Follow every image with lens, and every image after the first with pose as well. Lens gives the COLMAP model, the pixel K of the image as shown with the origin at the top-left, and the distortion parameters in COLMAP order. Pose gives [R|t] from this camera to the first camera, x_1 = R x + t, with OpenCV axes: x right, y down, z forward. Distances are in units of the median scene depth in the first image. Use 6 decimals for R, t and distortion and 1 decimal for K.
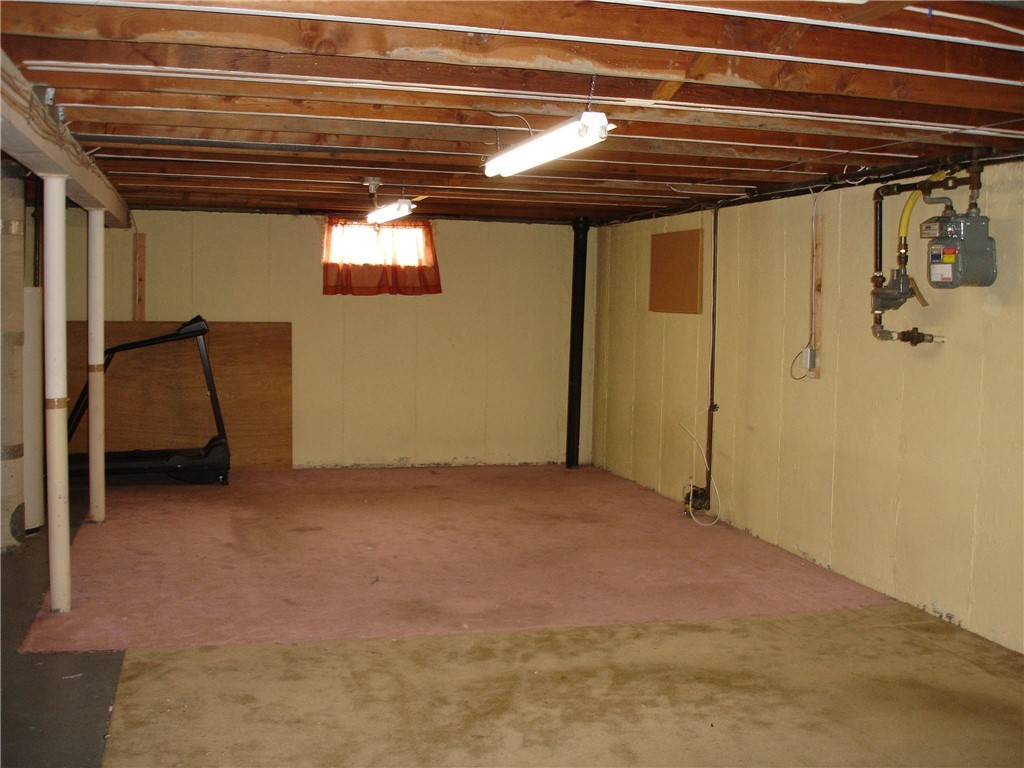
lens RADIAL K [[1152.5, 0, 512.0], [0, 1152.5, 384.0], [0, 0, 1]] dist [-0.091515, -0.048602]
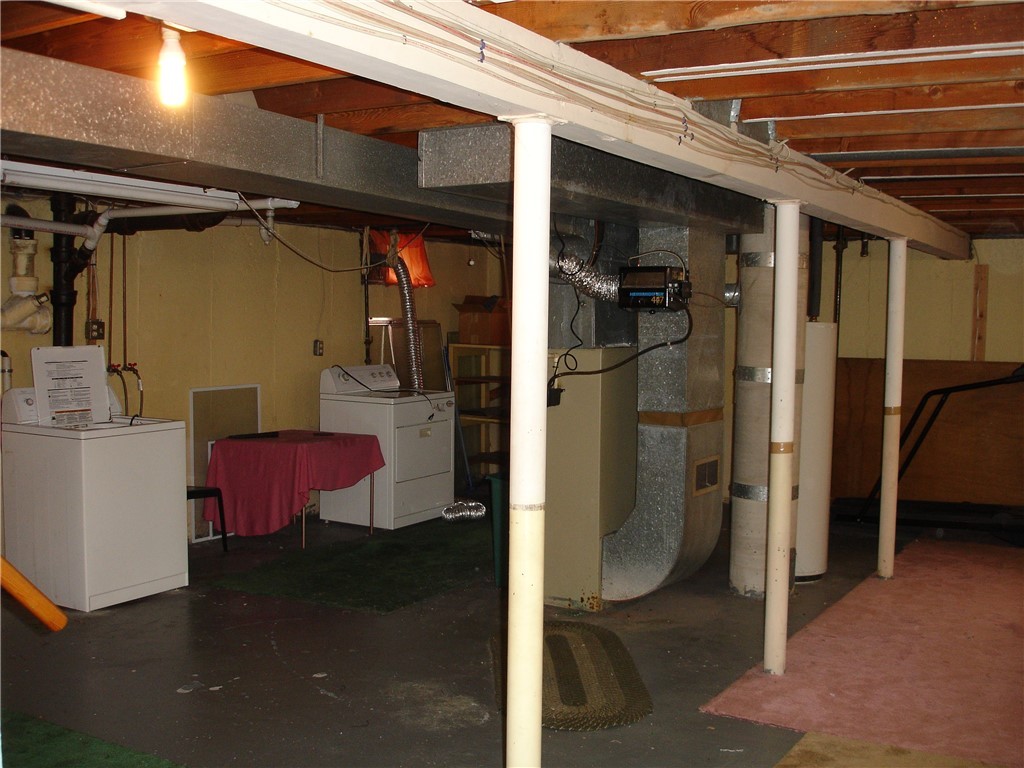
lens RADIAL K [[1152.5, 0, 512.0], [0, 1152.5, 384.0], [0, 0, 1]] dist [-0.091515, -0.048602]
pose [[0.700175, 0.030574, -0.713317, 0.108008], [-0.054672, 0.998445, -0.010870, -0.012313], [0.711875, 0.046609, 0.700757, 0.186785]]
